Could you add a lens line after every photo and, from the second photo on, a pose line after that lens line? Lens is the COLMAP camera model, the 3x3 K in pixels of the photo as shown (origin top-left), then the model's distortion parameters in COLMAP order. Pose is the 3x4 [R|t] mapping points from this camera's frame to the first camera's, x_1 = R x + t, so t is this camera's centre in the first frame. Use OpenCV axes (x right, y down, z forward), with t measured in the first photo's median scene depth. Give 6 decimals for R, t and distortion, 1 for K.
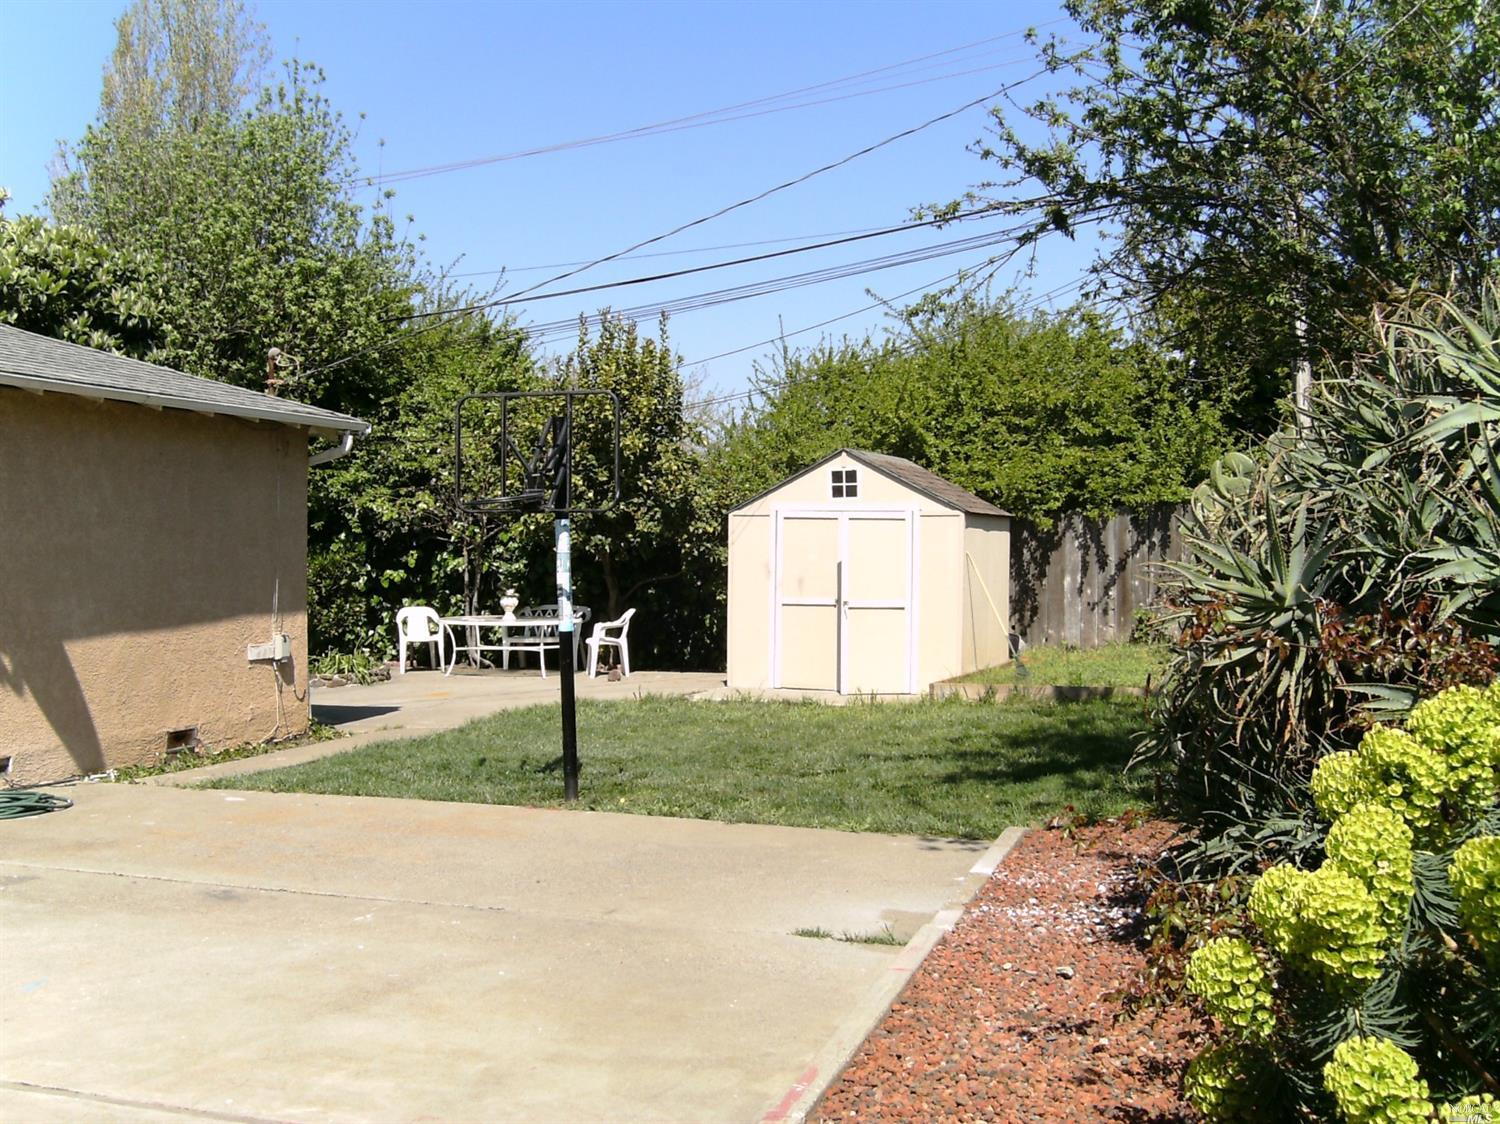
lens RADIAL K [[1666.1, 0, 749.2], [0, 1666.1, 571.0], [0, 0, 1]] dist [-0.155482, 0.145256]
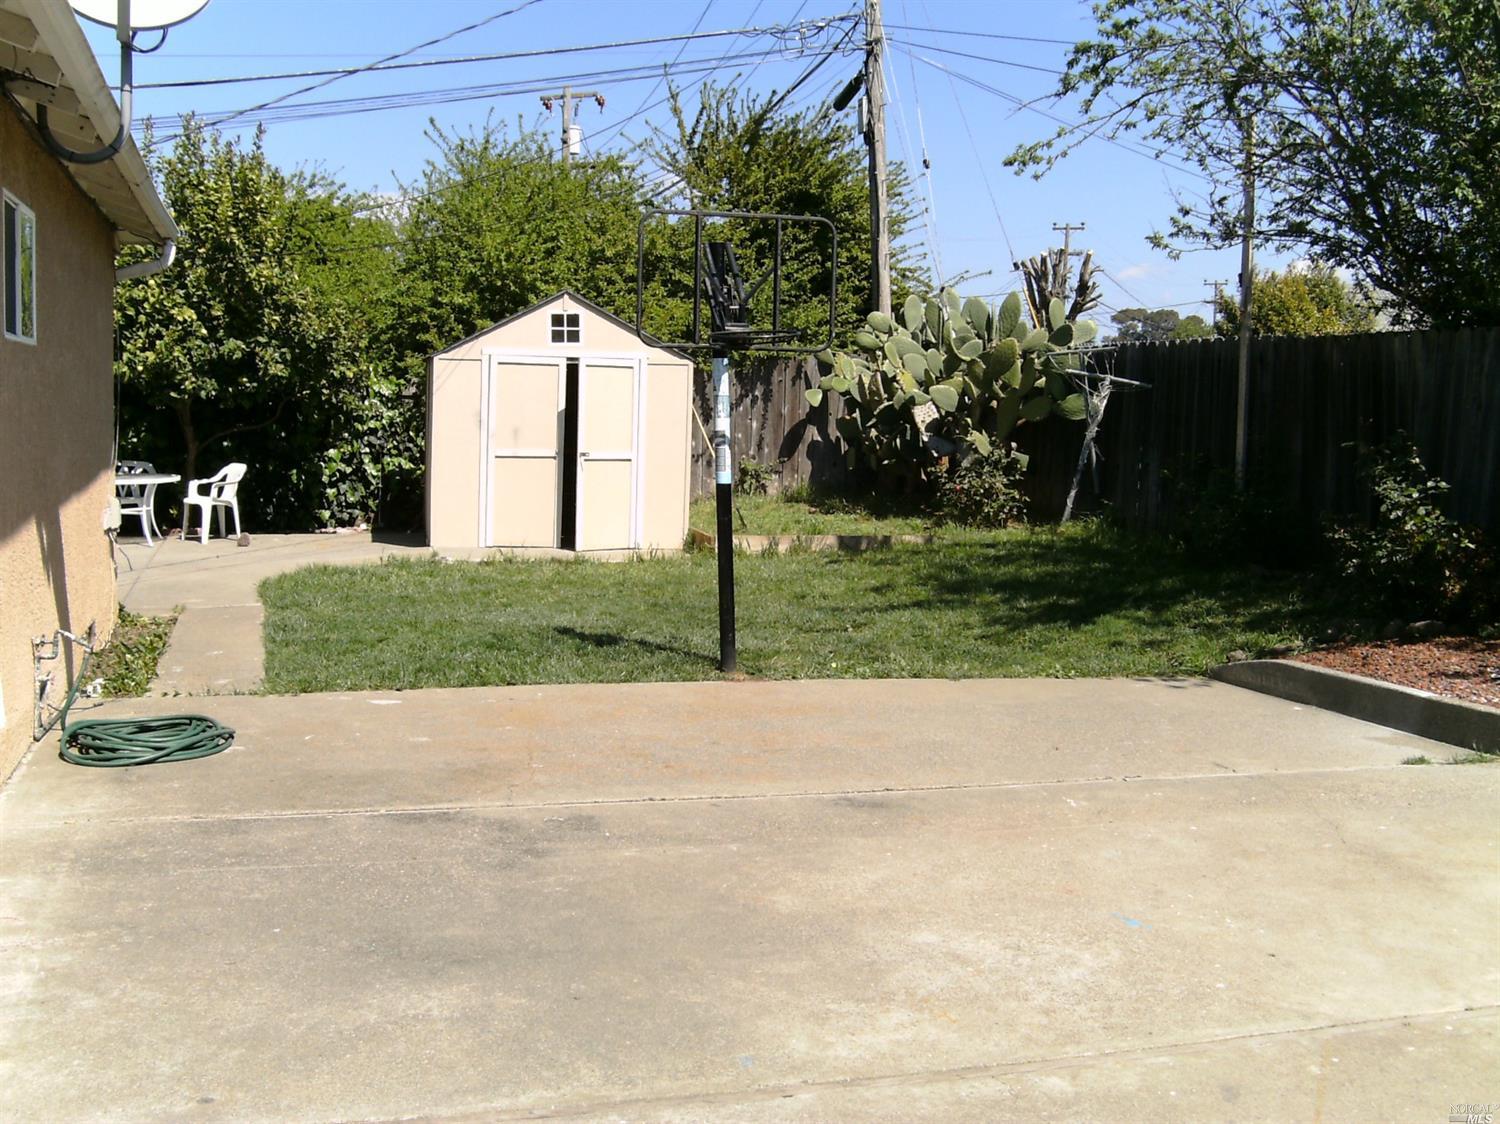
lens RADIAL K [[1666.1, 0, 749.2], [0, 1666.1, 571.0], [0, 0, 1]] dist [-0.155482, 0.145256]
pose [[0.839502, -0.038541, 0.541987, -0.327807], [-0.008544, 0.996421, 0.084091, 0.004188], [-0.543289, -0.075225, 0.836169, 0.133828]]
